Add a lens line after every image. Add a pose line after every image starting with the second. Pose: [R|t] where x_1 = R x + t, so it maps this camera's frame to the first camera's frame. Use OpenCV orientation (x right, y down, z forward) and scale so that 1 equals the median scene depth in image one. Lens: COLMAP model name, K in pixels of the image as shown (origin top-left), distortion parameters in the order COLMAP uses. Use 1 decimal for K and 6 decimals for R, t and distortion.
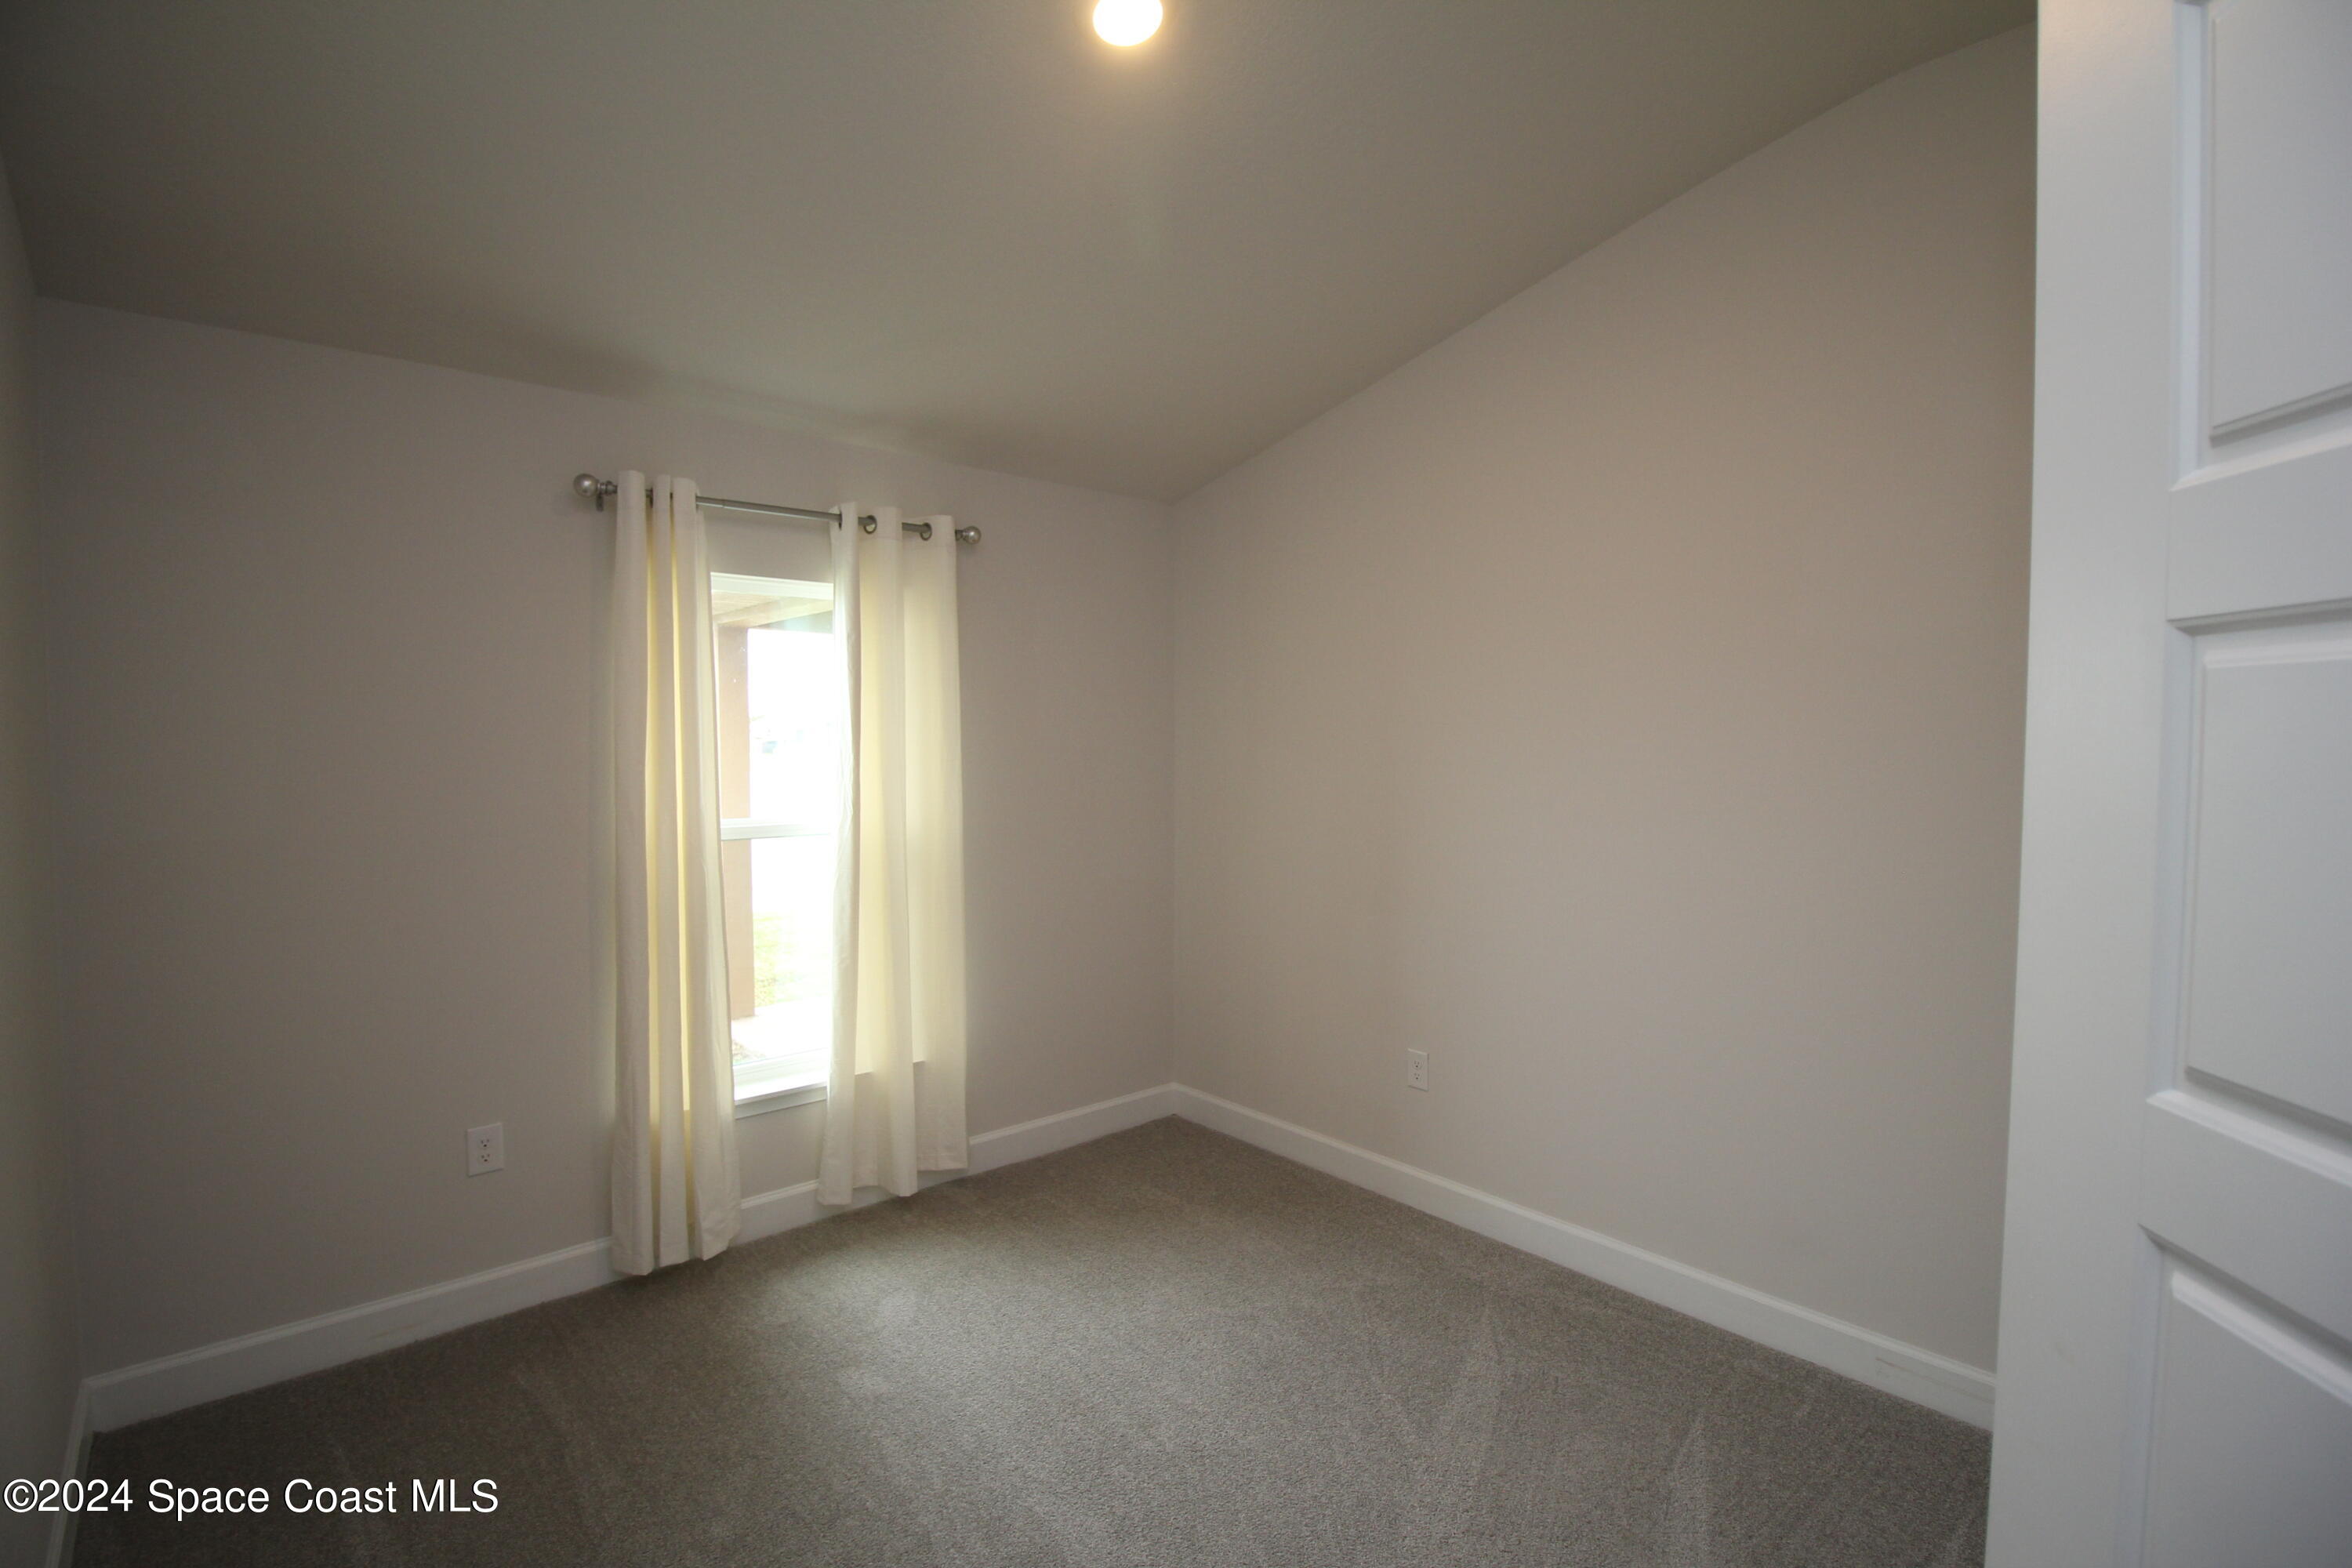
lens RADIAL K [[1084.1, 0, 1181.4], [0, 1084.1, 778.6], [0, 0, 1]] dist [0.000902, -0.013191]
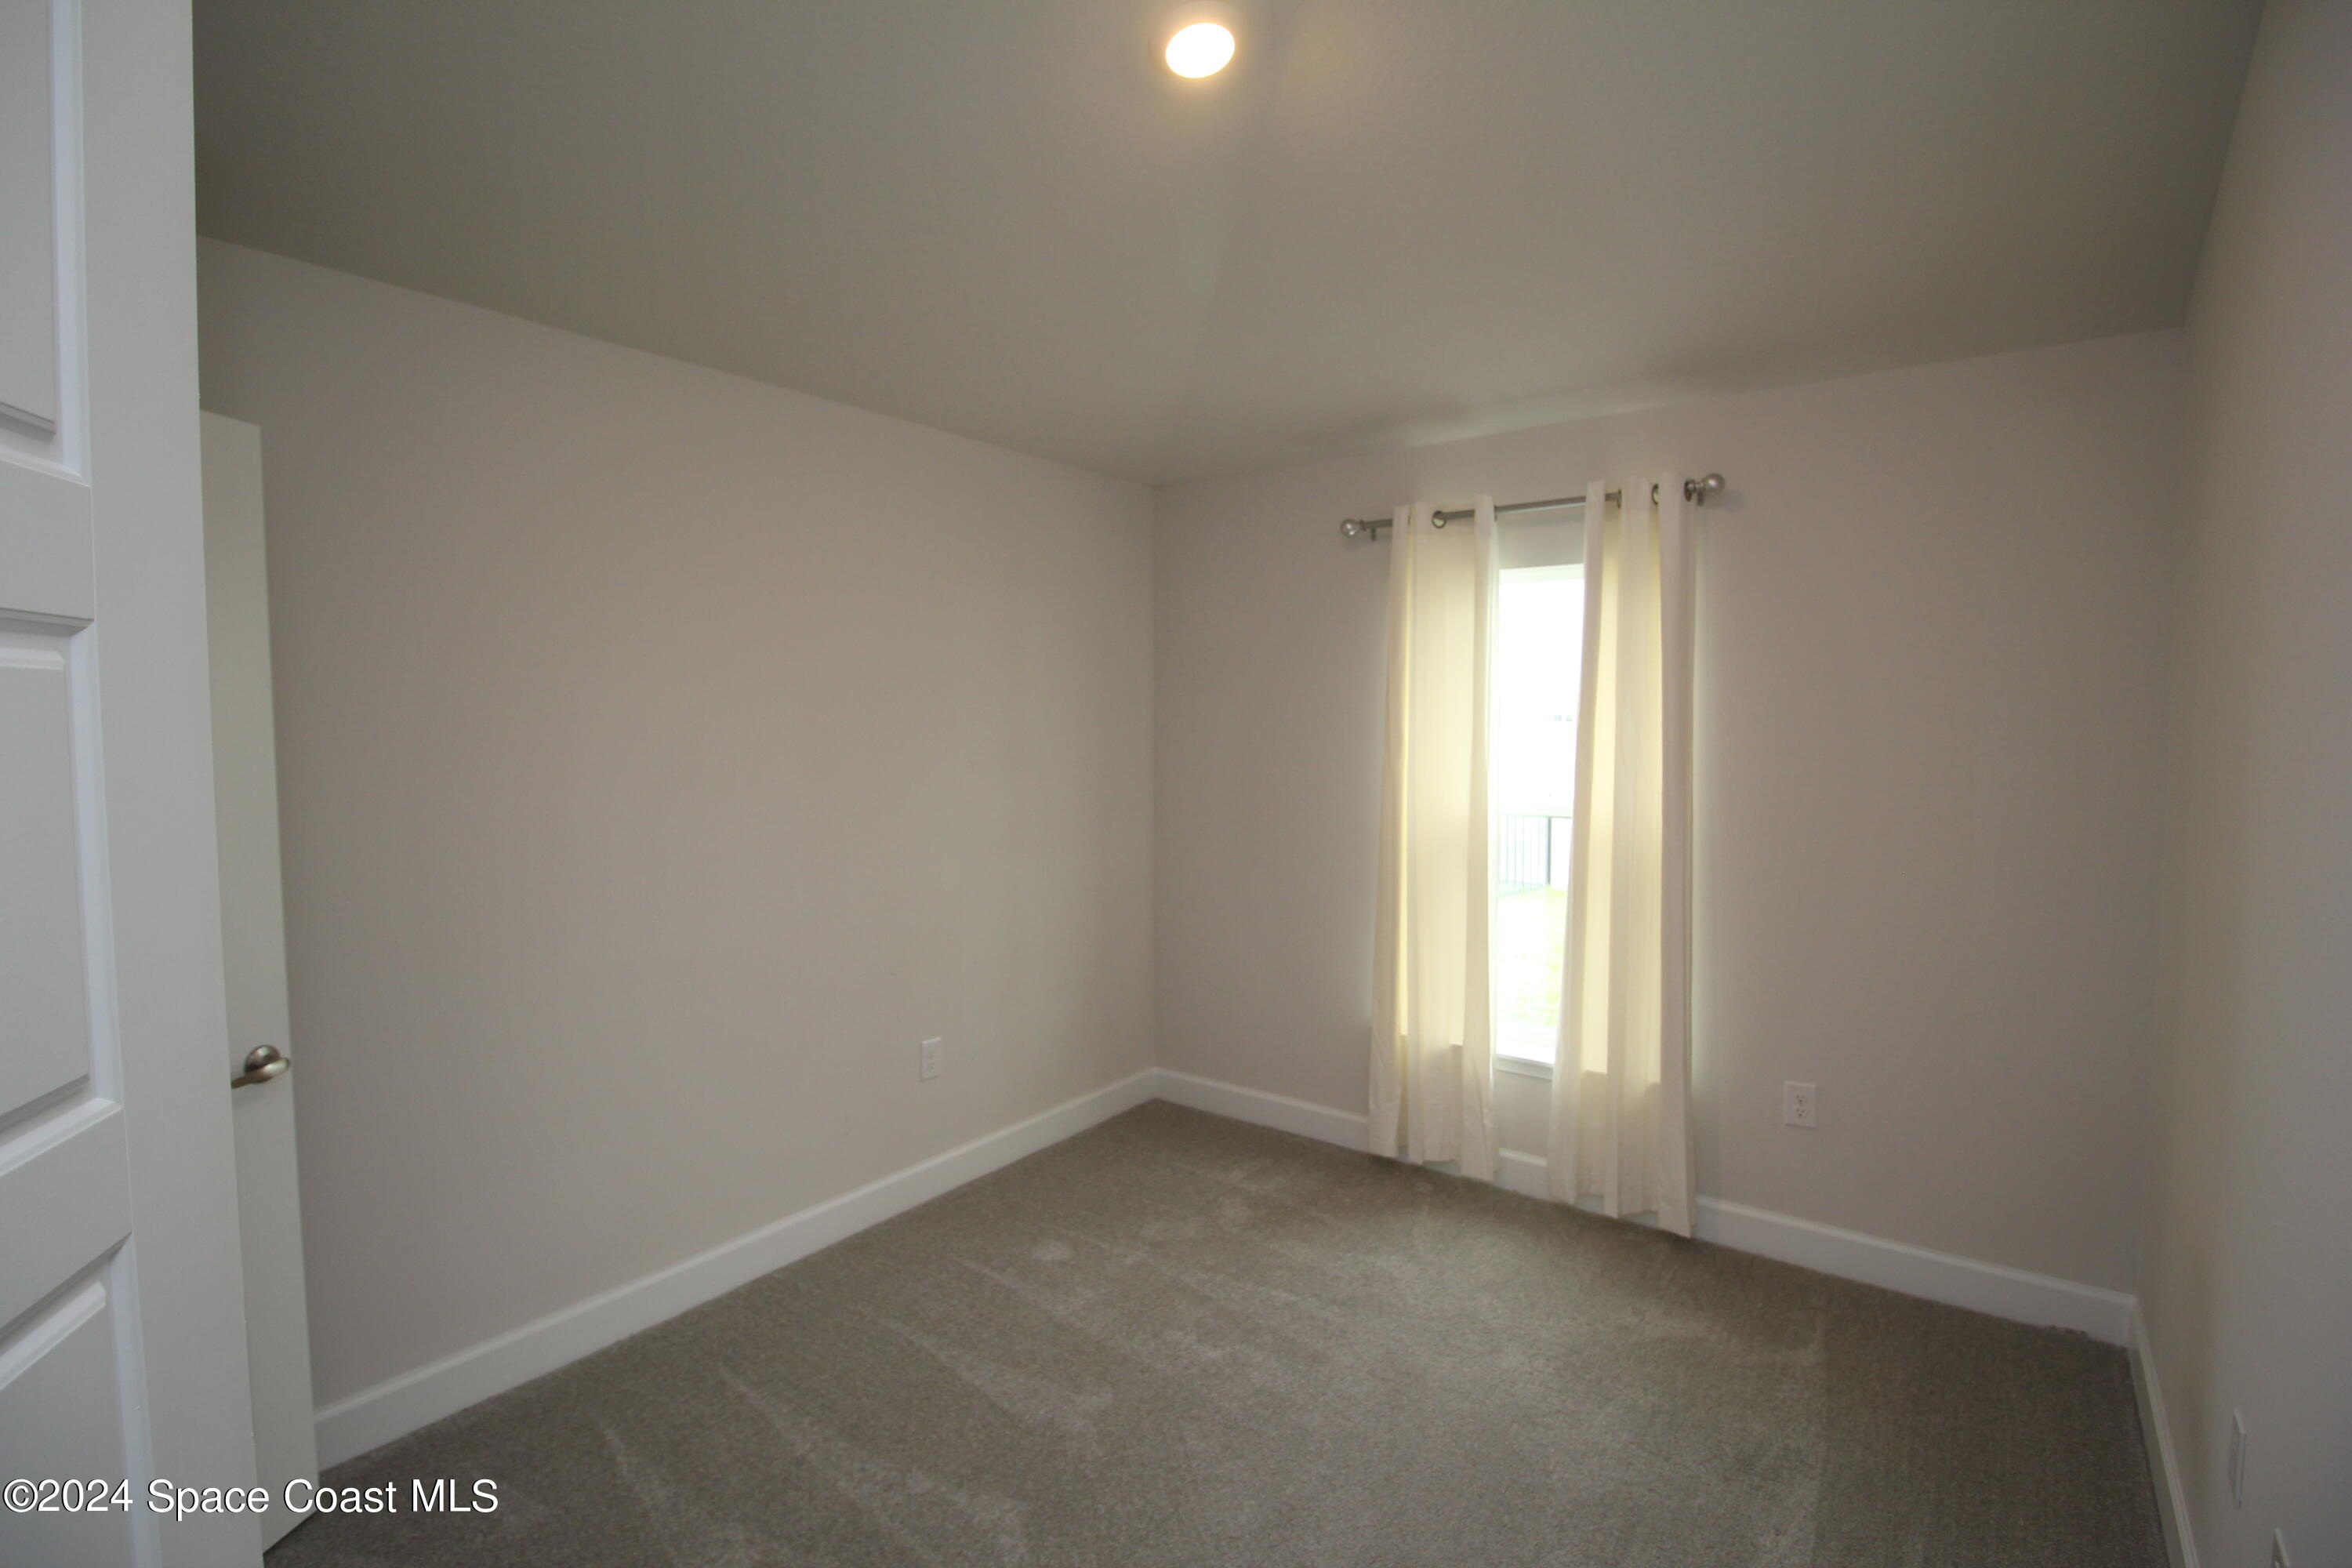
lens RADIAL K [[1084.1, 0, 1181.4], [0, 1084.1, 778.6], [0, 0, 1]] dist [0.000902, -0.013191]
pose [[0.214395, 0.059838, -0.974913, 0.566414], [-0.031738, 0.998021, 0.054277, -0.031482], [0.976231, 0.019305, 0.215869, 0.440623]]
